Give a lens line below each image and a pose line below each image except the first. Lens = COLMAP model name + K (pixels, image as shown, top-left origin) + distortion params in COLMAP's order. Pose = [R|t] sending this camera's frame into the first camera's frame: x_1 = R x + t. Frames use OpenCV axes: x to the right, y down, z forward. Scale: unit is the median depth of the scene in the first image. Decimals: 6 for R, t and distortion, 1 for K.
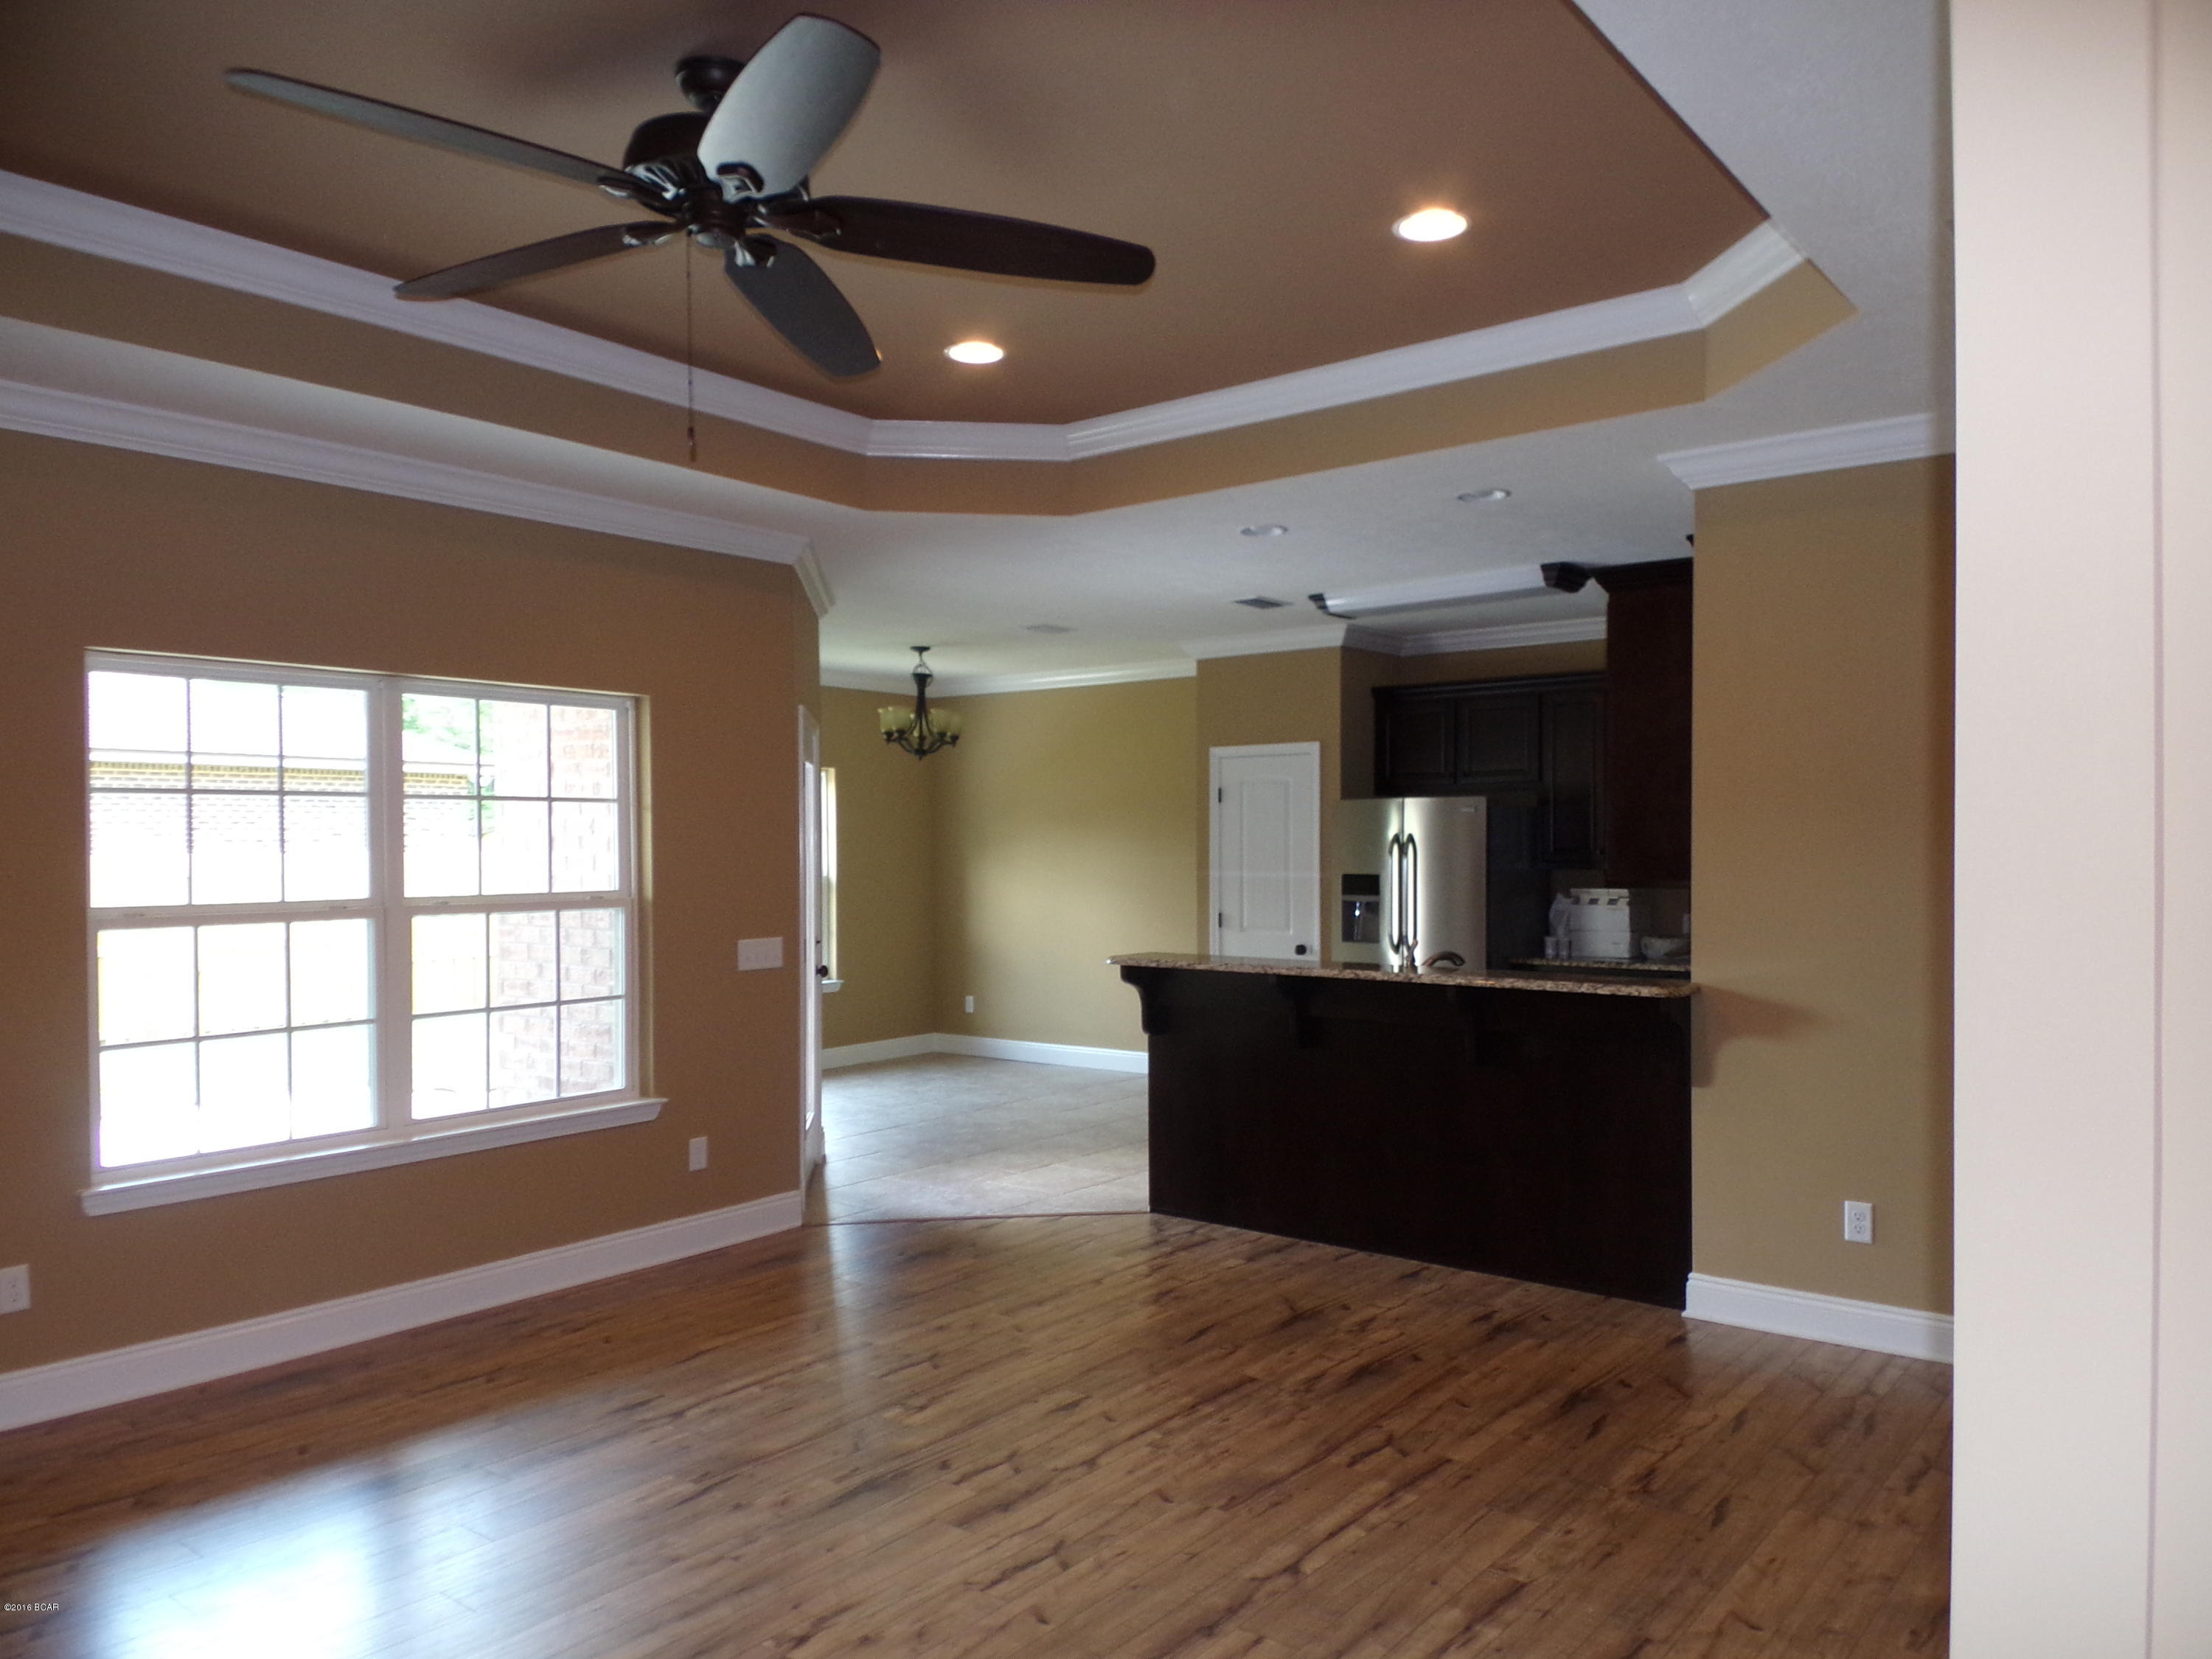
lens RADIAL K [[1561.1, 0, 1119.6], [0, 1561.1, 842.0], [0, 0, 1]] dist [0.018962, -0.020075]
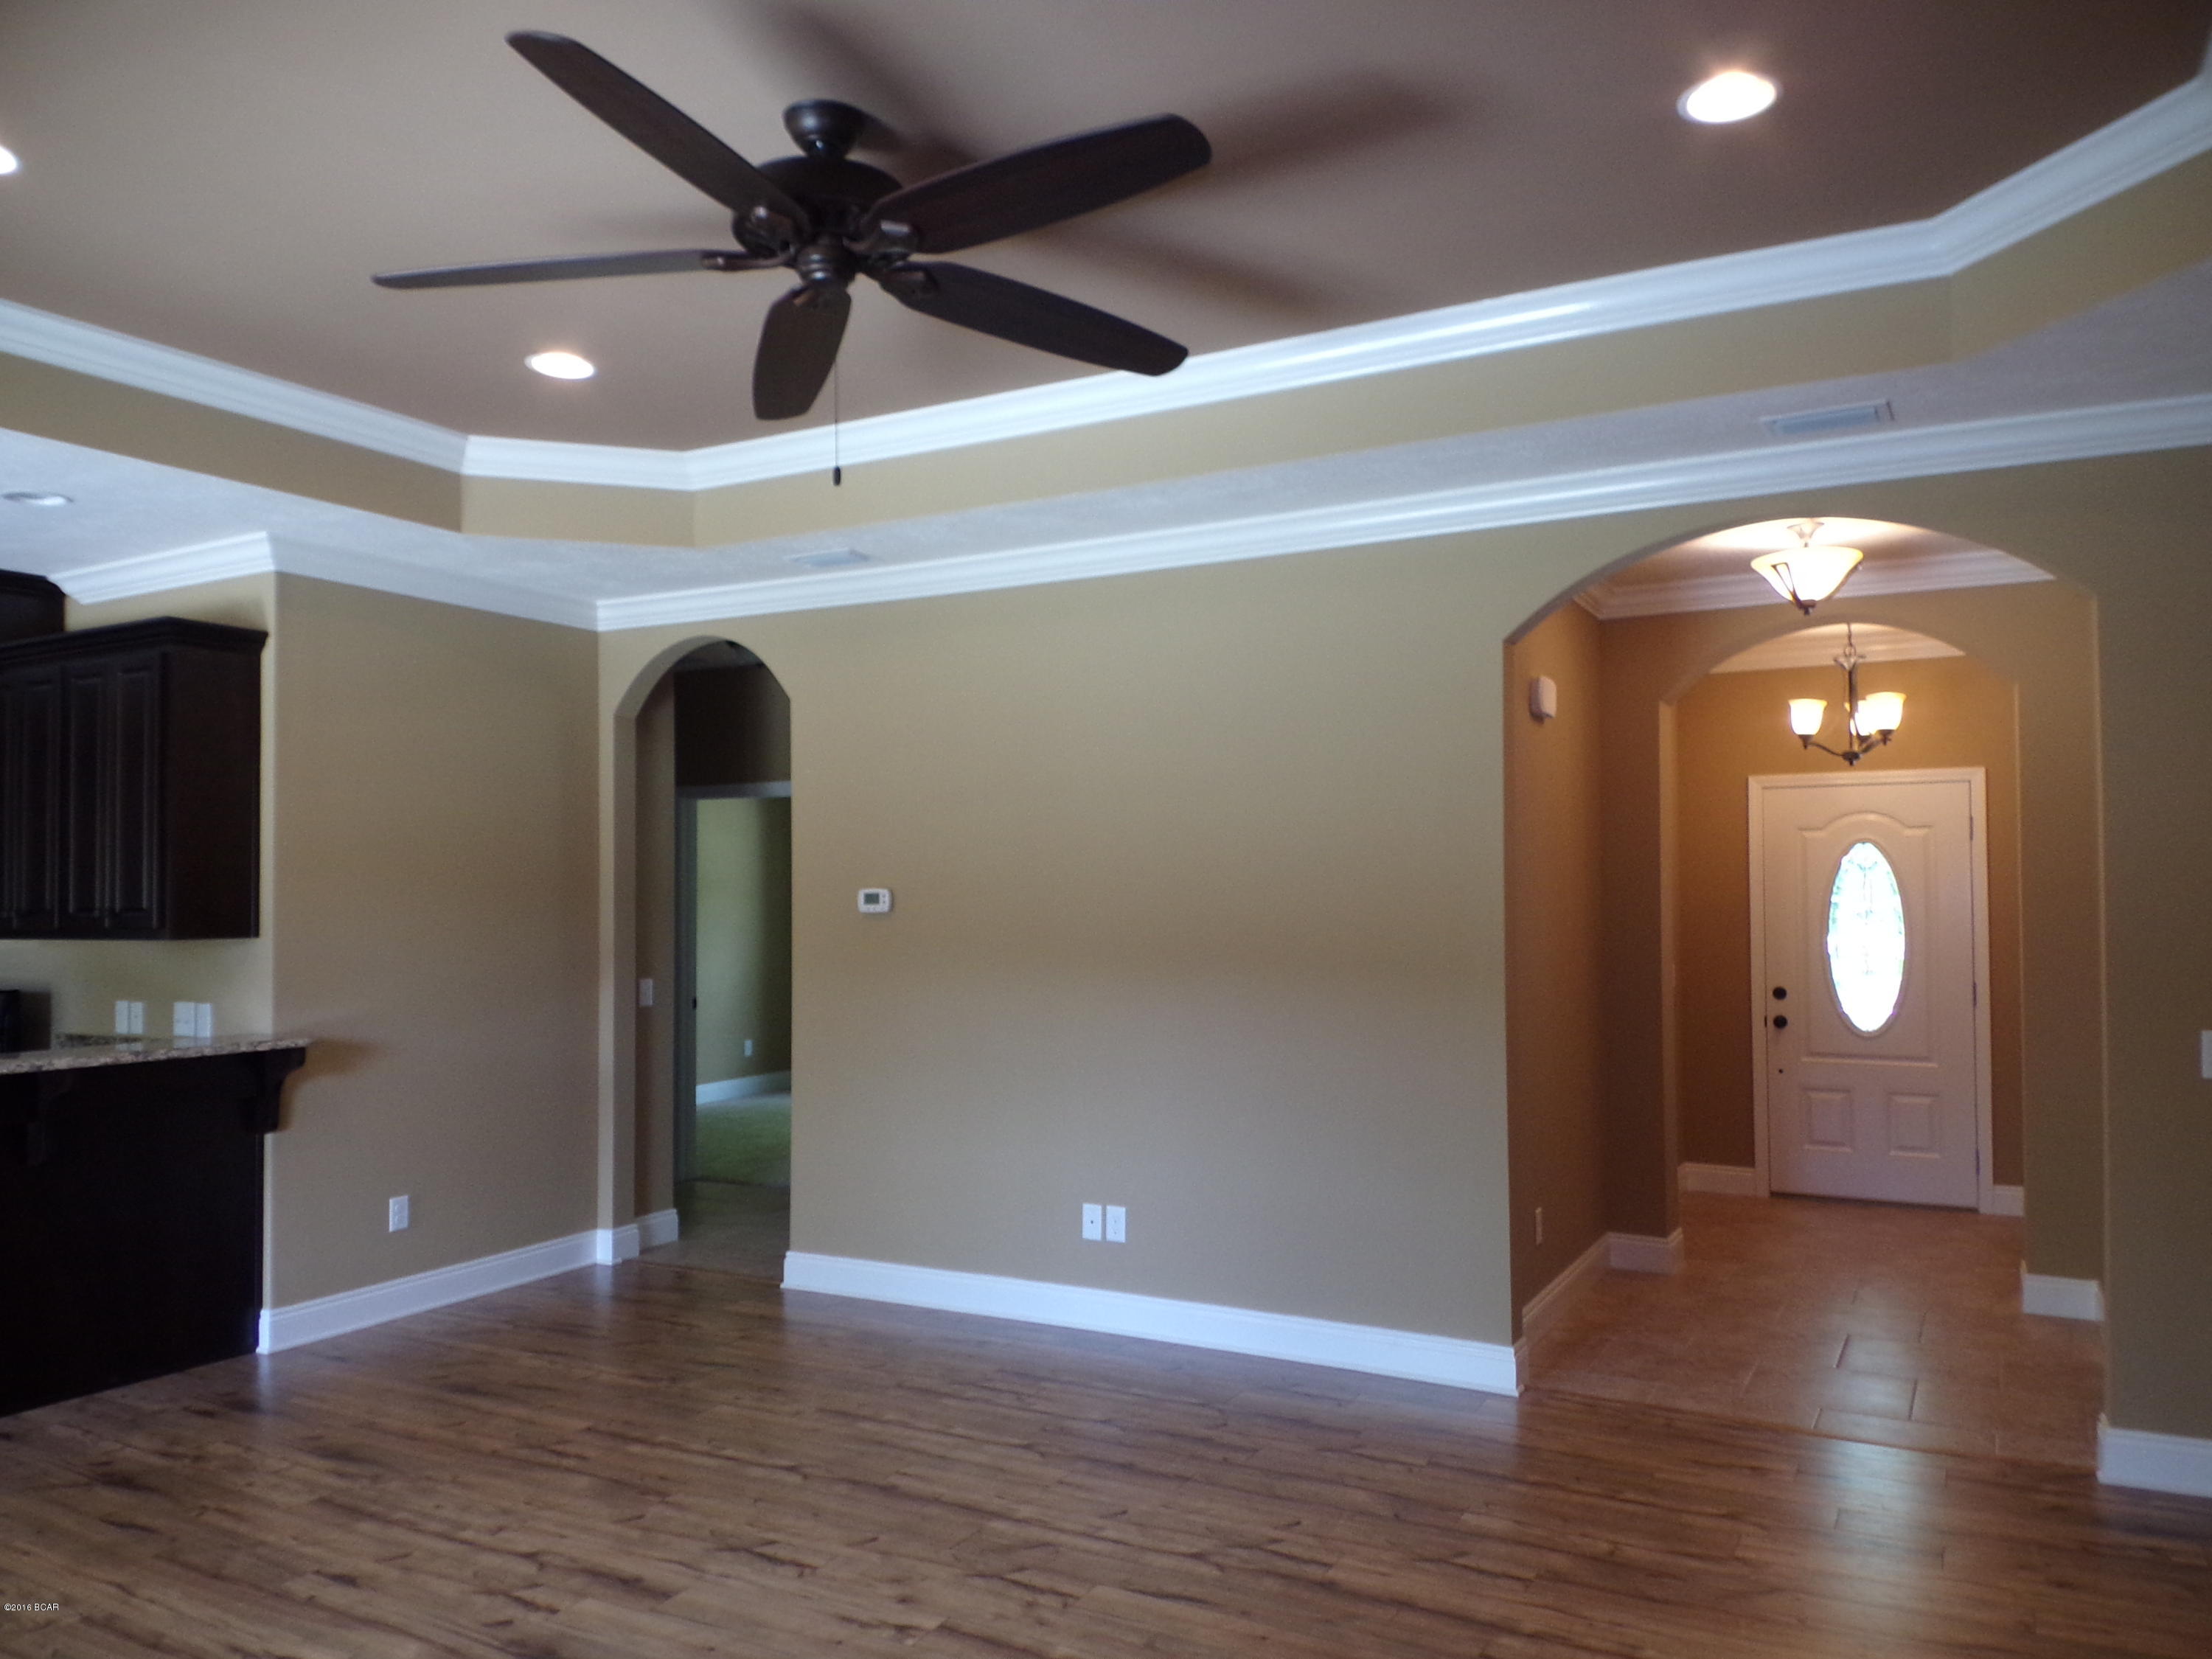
lens RADIAL K [[1561.1, 0, 1127.1], [0, 1561.1, 820.6], [0, 0, 1]] dist [0.018962, -0.020075]
pose [[-0.154239, 0.045108, 0.987003, -0.992168], [0.003988, 0.998978, -0.045032, -0.006510], [-0.988026, -0.003010, -0.154261, 0.751074]]
